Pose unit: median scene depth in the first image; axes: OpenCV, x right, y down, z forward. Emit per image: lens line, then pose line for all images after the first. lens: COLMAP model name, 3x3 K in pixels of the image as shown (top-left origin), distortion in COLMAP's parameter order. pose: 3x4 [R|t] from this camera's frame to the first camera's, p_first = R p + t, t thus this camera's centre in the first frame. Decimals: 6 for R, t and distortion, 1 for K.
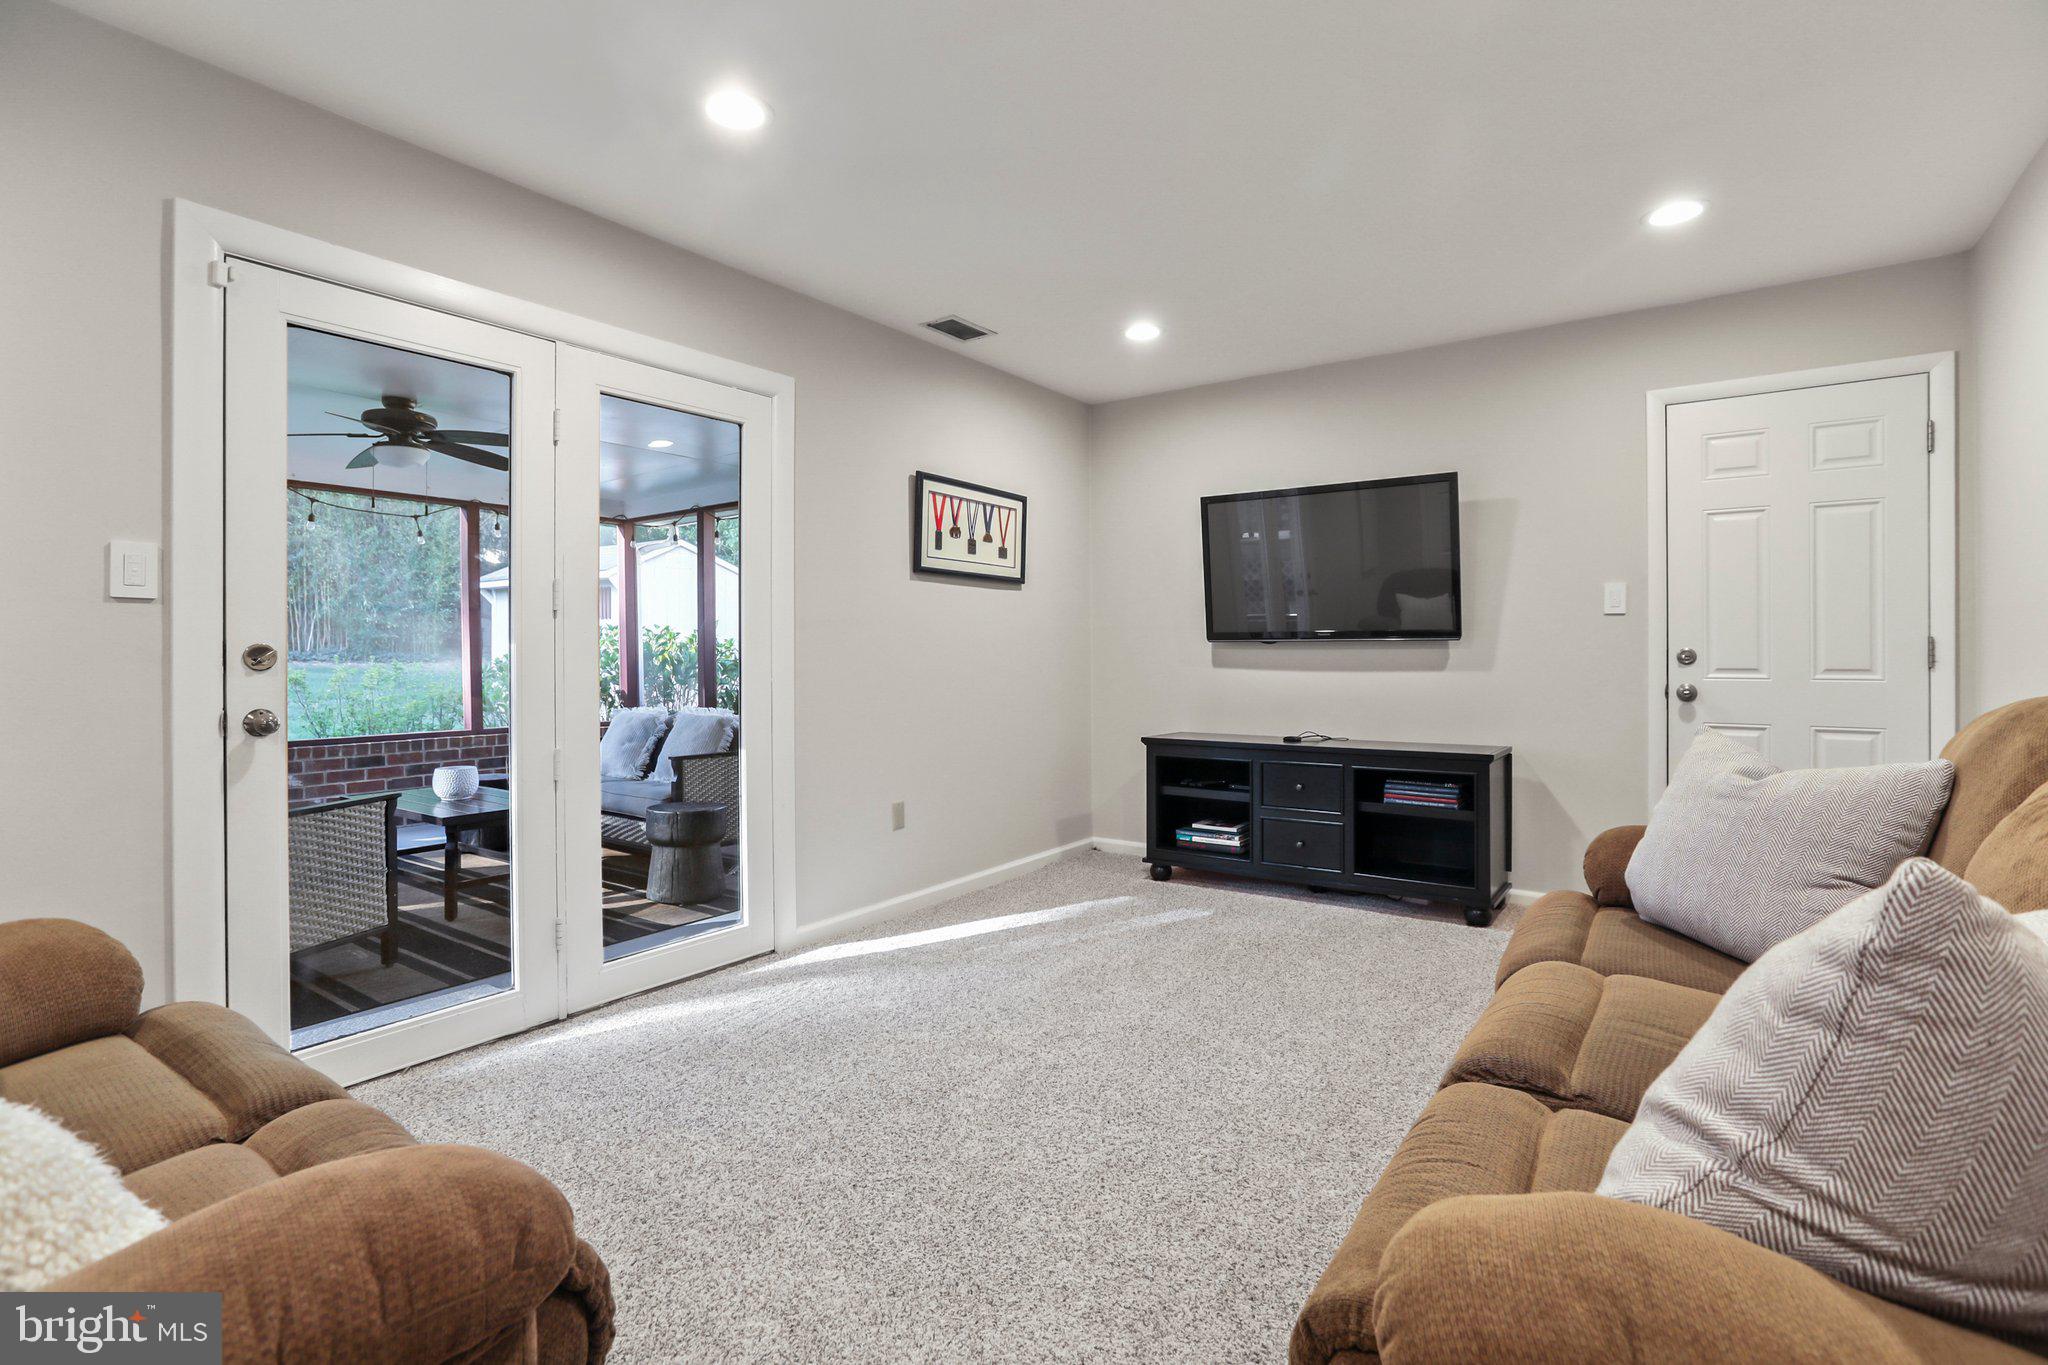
lens RADIAL K [[923.1, 0, 1113.5], [0, 923.1, 658.2], [0, 0, 1]] dist [-0.000038, -0.000152]
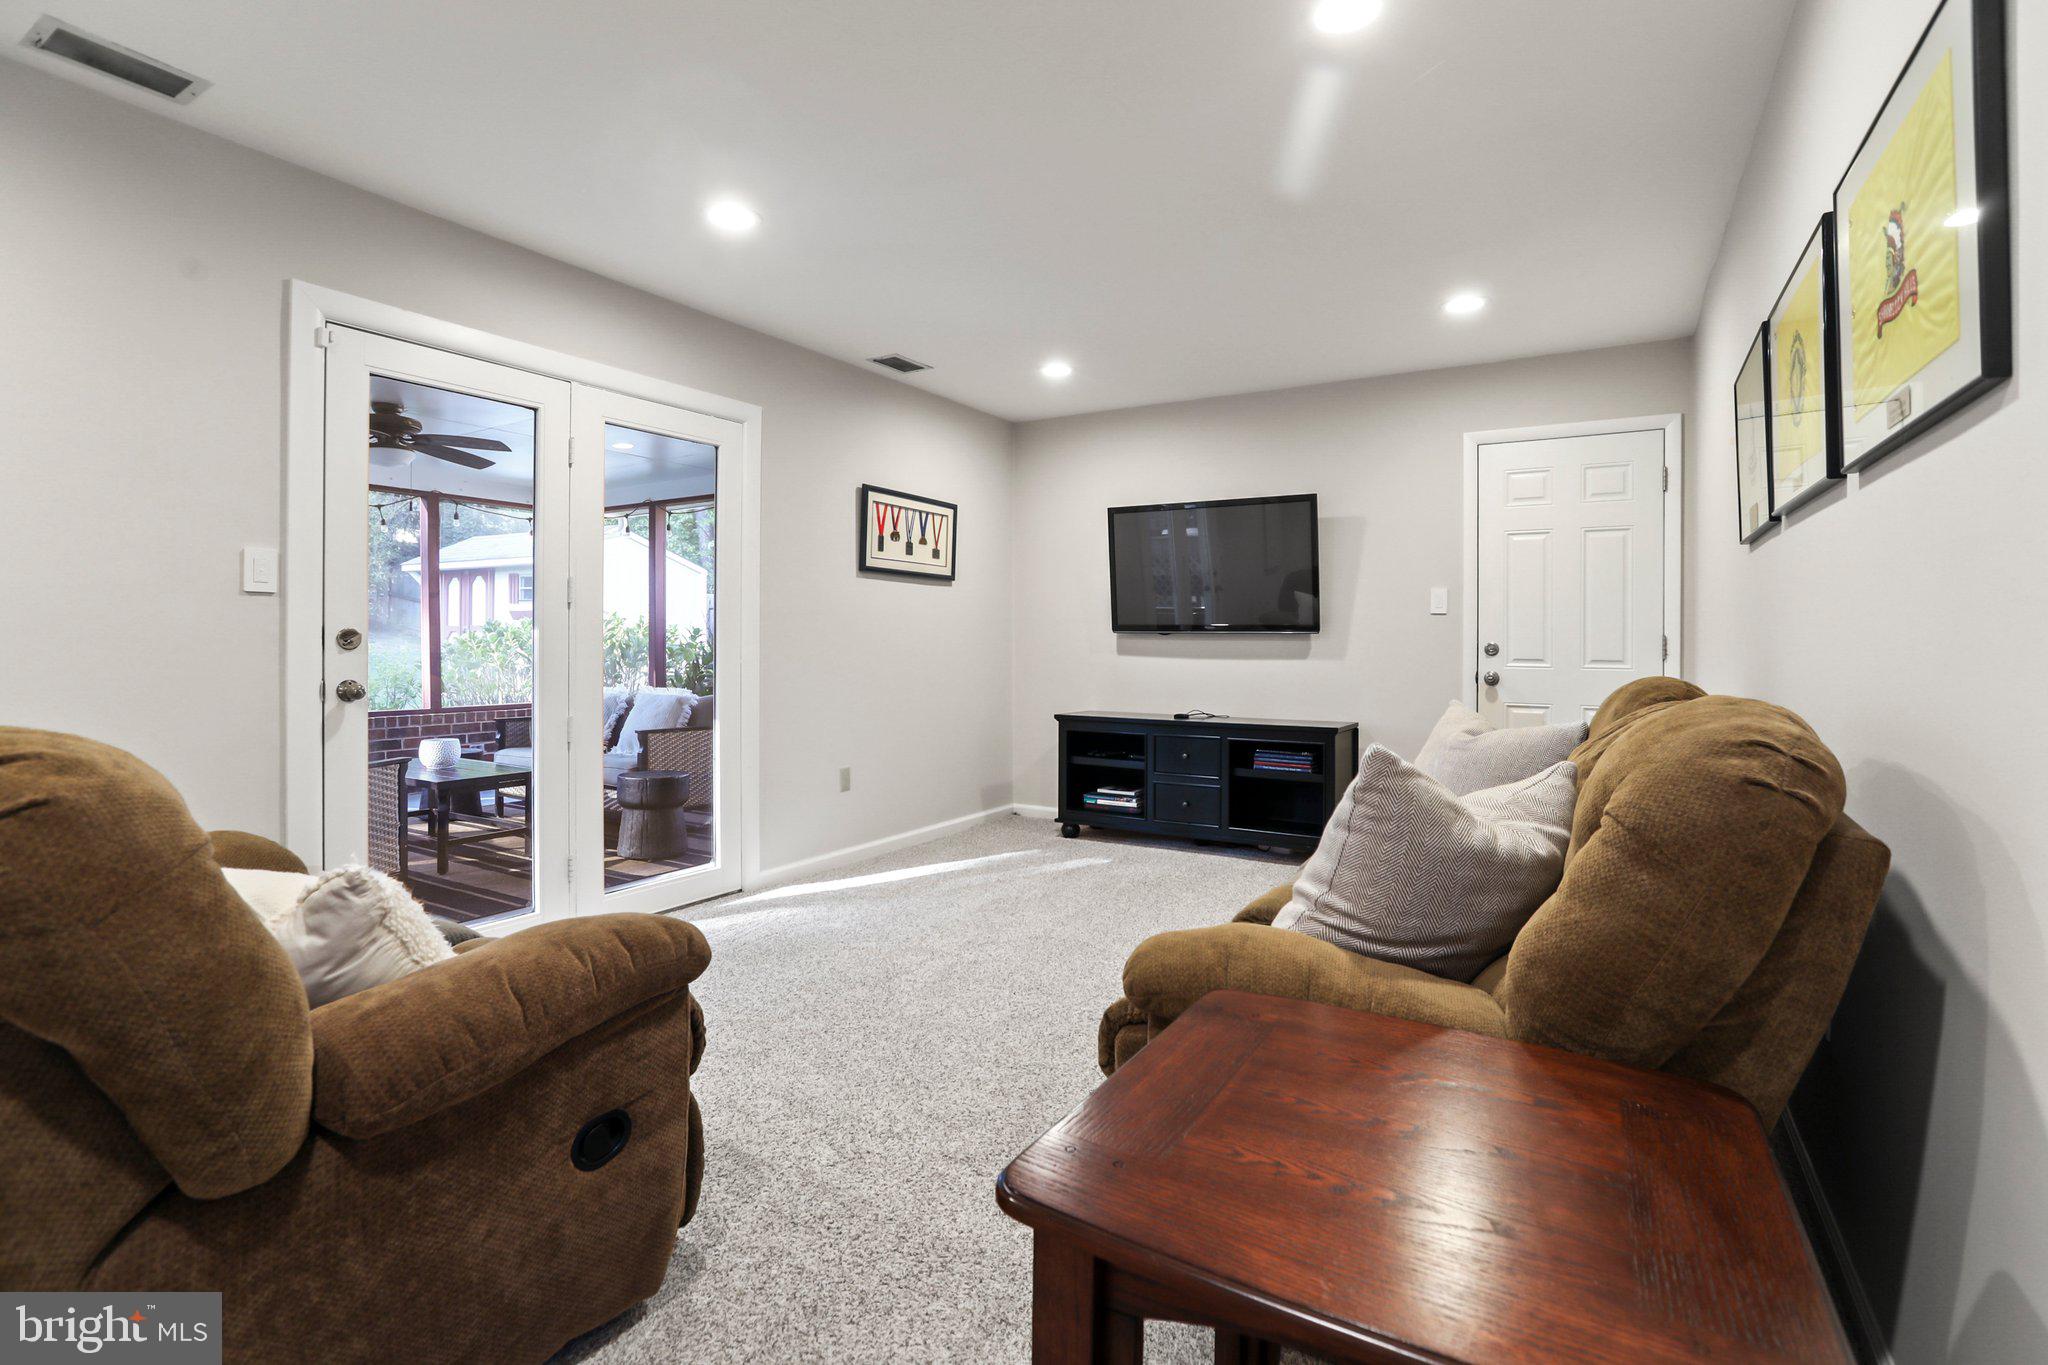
lens RADIAL K [[953.1, 0, 1067.8], [0, 953.1, 664.2], [0, 0, 1]] dist [-0.020055, 0.000244]
pose [[0.999730, 0.008981, 0.021419, 0.022071], [-0.009371, 0.999791, 0.018171, 0.000513], [-0.021251, -0.018367, 0.999605, -0.212215]]
